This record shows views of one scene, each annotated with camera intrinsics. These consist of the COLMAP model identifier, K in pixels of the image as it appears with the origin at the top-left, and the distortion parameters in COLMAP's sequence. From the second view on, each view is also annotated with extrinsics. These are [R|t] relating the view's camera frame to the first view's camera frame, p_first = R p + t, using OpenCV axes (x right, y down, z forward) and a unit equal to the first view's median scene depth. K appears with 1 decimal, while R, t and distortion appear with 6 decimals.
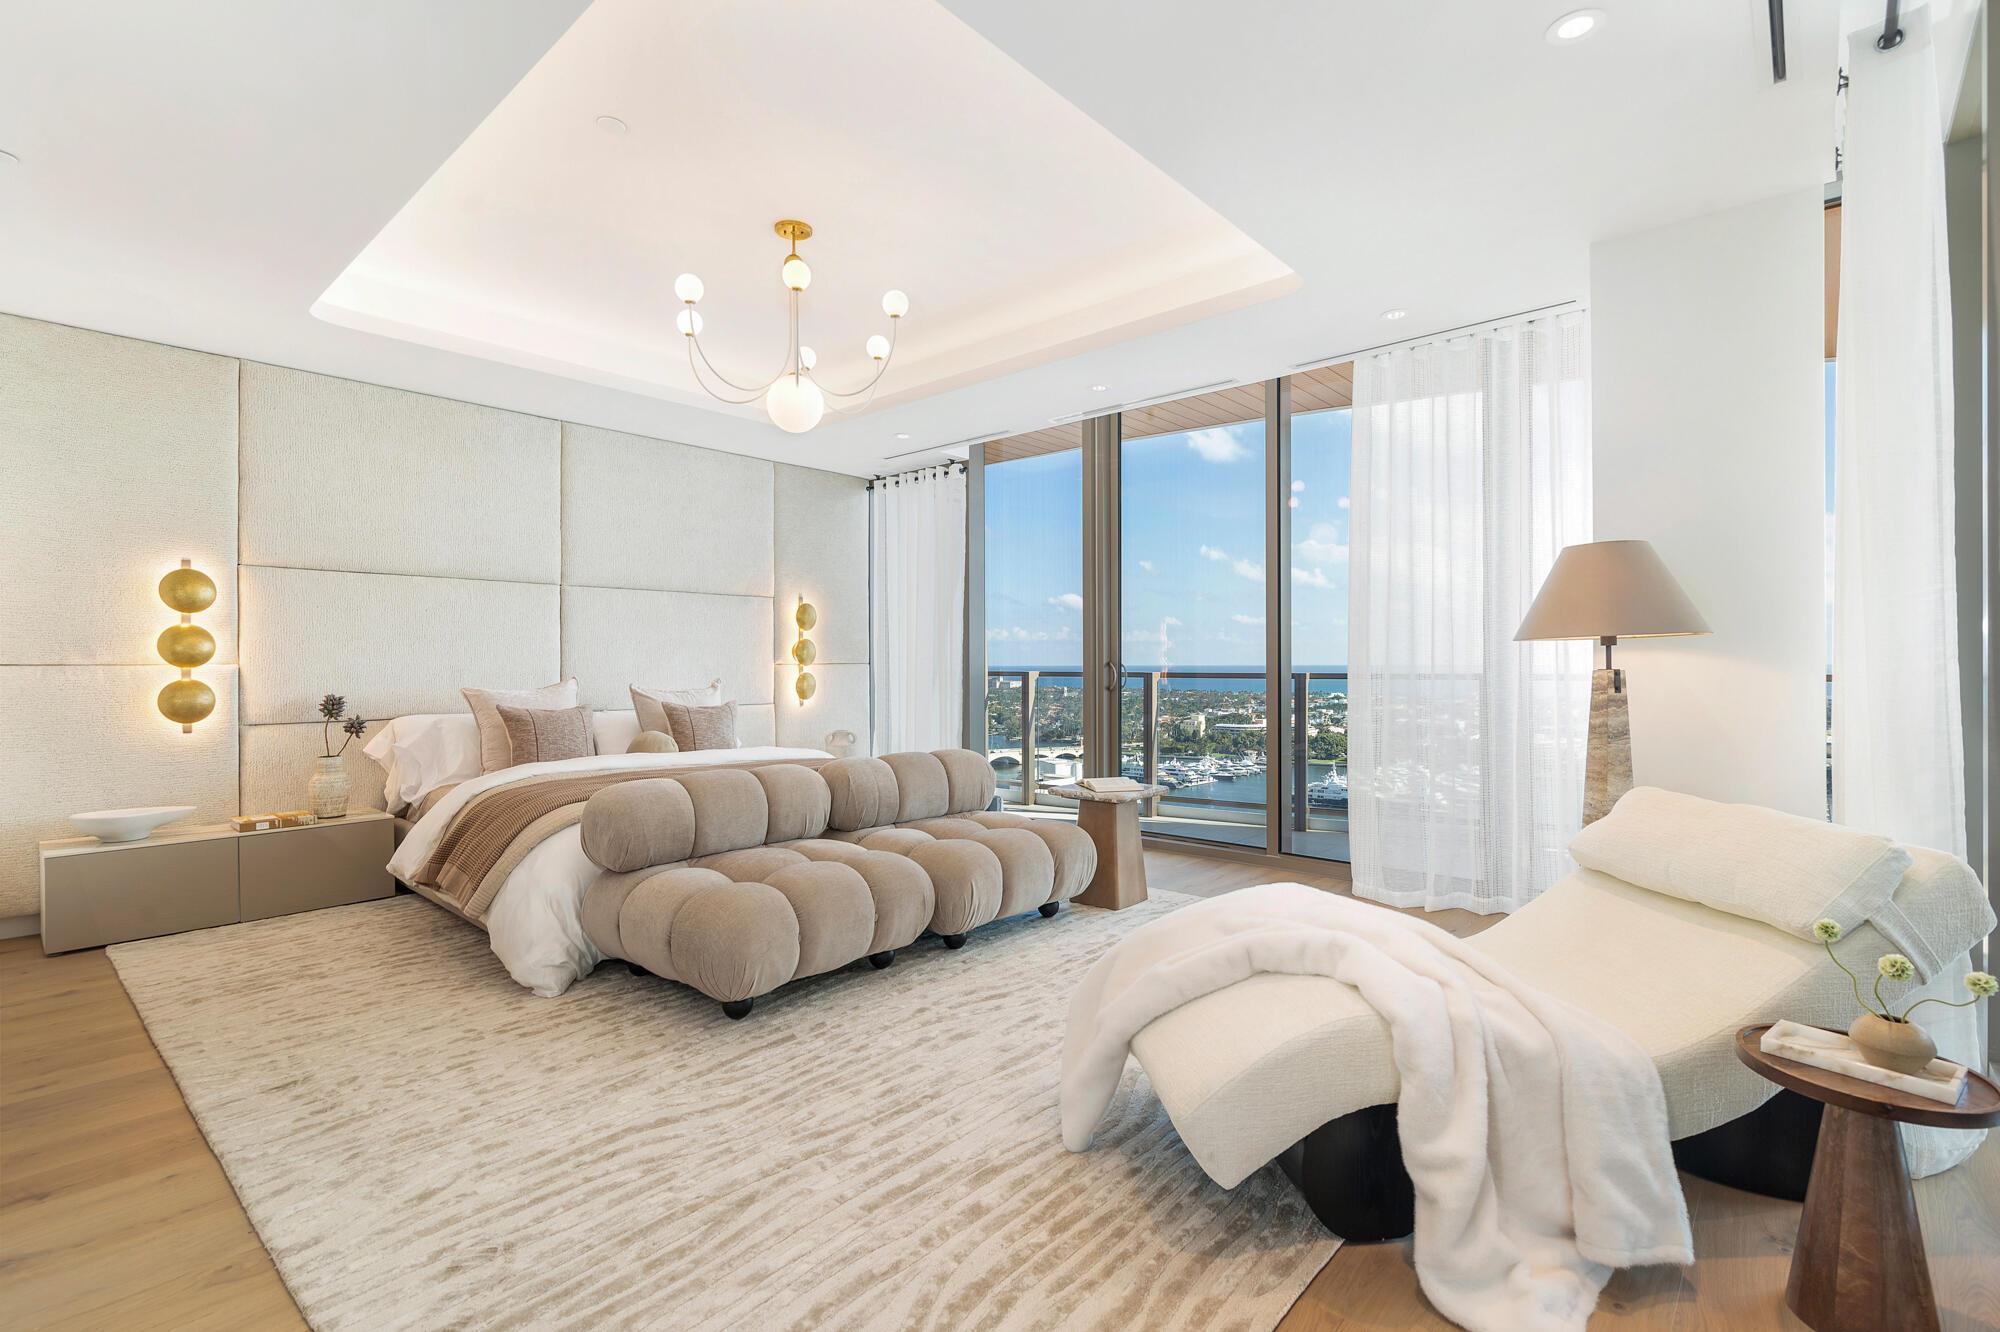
lens RADIAL K [[926.5, 0, 1006.0], [0, 926.5, 660.6], [0, 0, 1]] dist [-0.004142, -0.000549]
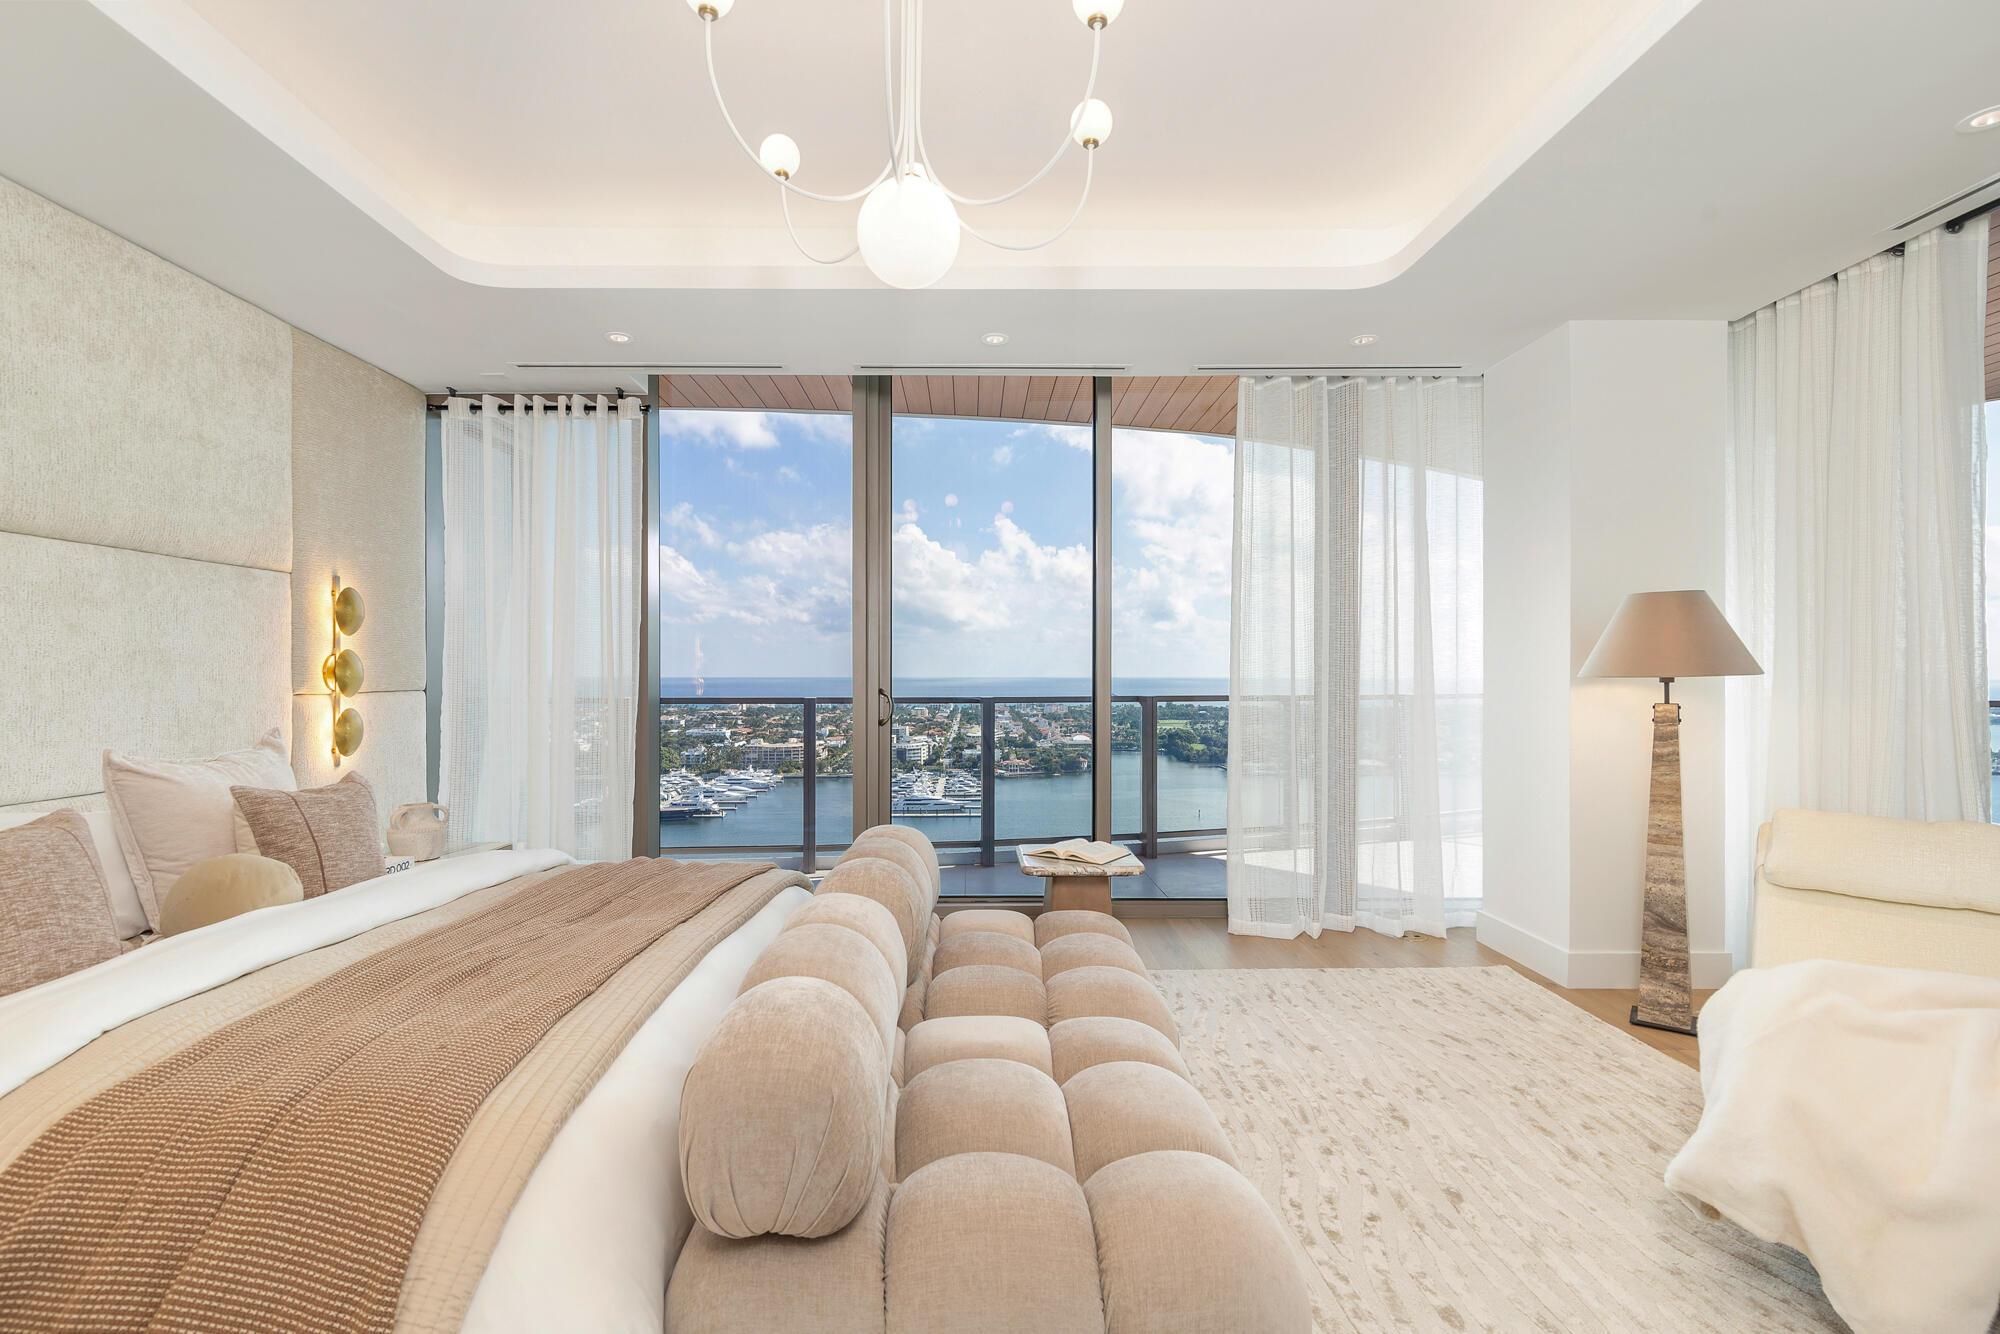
lens RADIAL K [[926.5, 0, 1000.2], [0, 926.5, 675.3], [0, 0, 1]] dist [-0.004142, -0.000549]
pose [[0.740768, 0.003055, 0.671754, -0.303233], [-0.004628, 0.999989, 0.000556, -0.009968], [-0.671745, -0.003521, 0.740774, 0.308562]]
